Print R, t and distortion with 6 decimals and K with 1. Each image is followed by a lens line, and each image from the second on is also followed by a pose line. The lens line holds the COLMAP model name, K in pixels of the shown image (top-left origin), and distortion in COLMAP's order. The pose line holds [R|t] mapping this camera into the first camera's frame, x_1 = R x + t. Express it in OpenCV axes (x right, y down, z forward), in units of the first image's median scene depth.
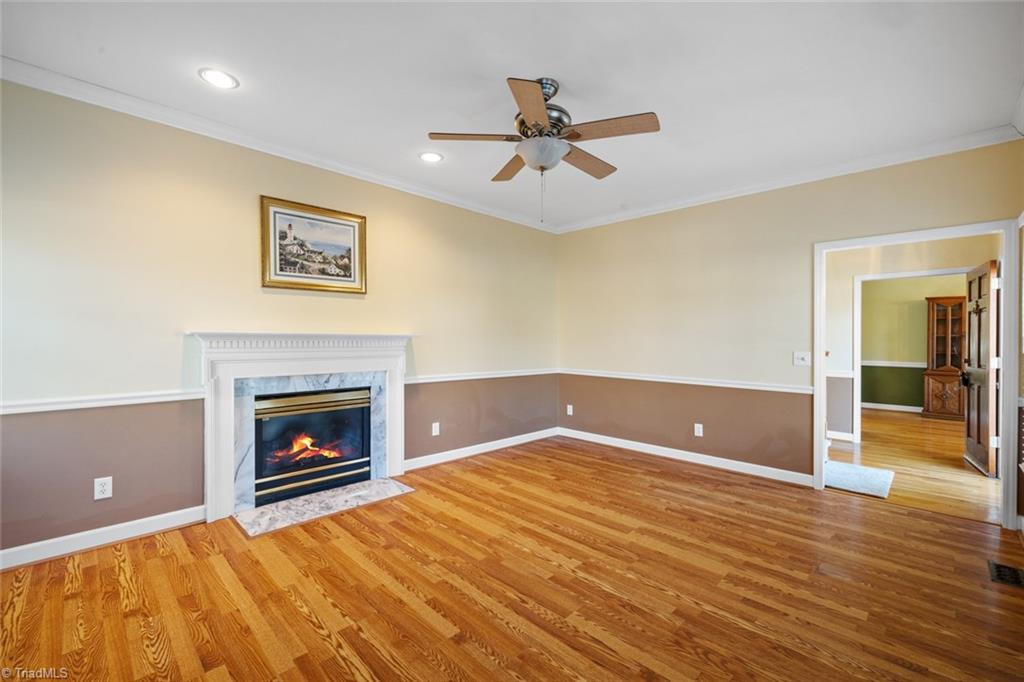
lens RADIAL K [[432.4, 0, 510.5], [0, 432.4, 341.6], [0, 0, 1]] dist [-0.000678, -0.000212]
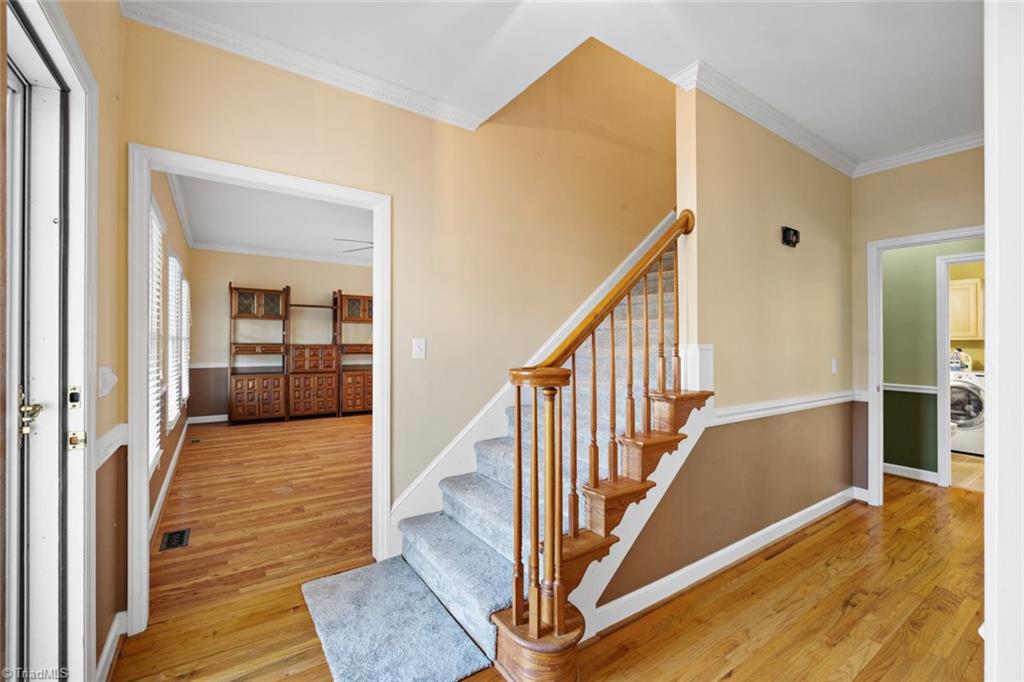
lens RADIAL K [[428.5, 0, 502.9], [0, 428.5, 345.6], [0, 0, 1]] dist [-0.000337, 0.000033]
pose [[-0.198894, -0.004002, -0.980013, 1.497316], [-0.019337, 0.999813, -0.000158, 0.003501], [0.979830, 0.018919, -0.198934, 1.477590]]
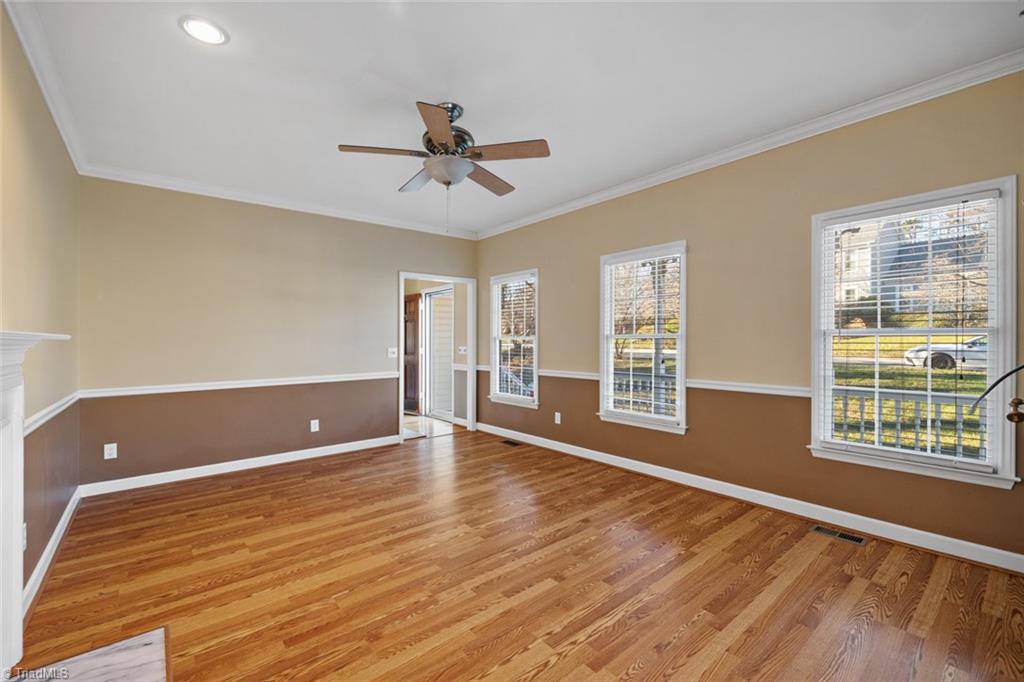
lens RADIAL K [[433.4, 0, 509.4], [0, 433.4, 331.8], [0, 0, 1]] dist [-0.000608, -0.000356]
pose [[0.098340, 0.007283, 0.995126, -0.762091], [0.018429, 0.999788, -0.009138, -0.008403], [-0.994982, 0.019237, 0.098185, 0.554768]]
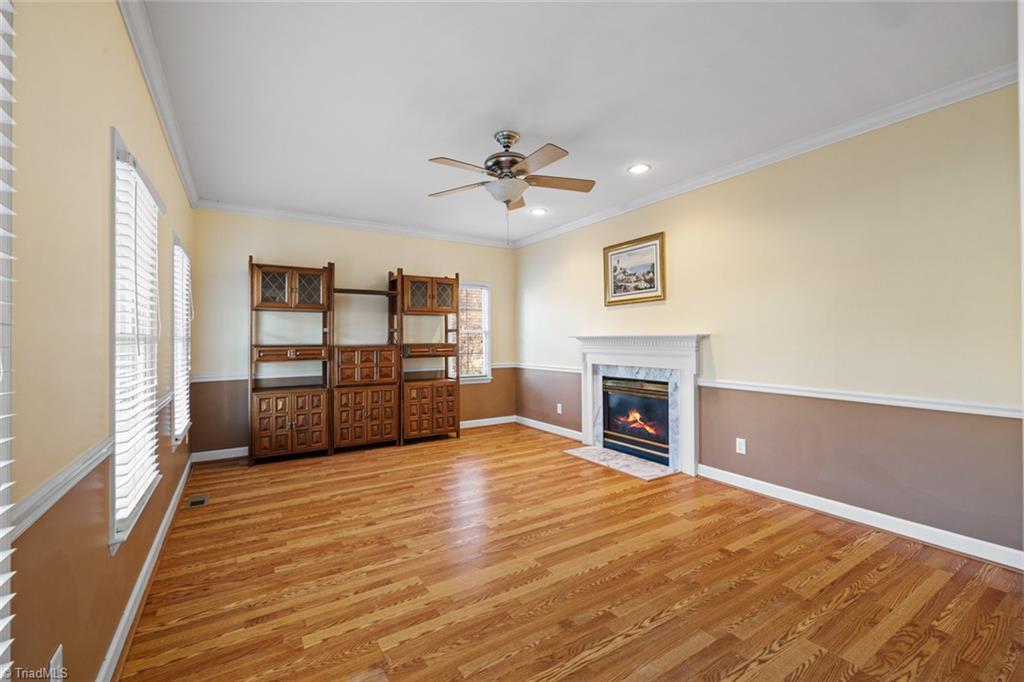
lens RADIAL K [[433.4, 0, 509.4], [0, 433.4, 331.8], [0, 0, 1]] dist [-0.000608, -0.000356]
pose [[-0.229504, -0.023108, -0.973033, 0.978741], [-0.002839, 0.999730, -0.023072, 0.001831], [0.973304, -0.002533, -0.229508, 0.982028]]
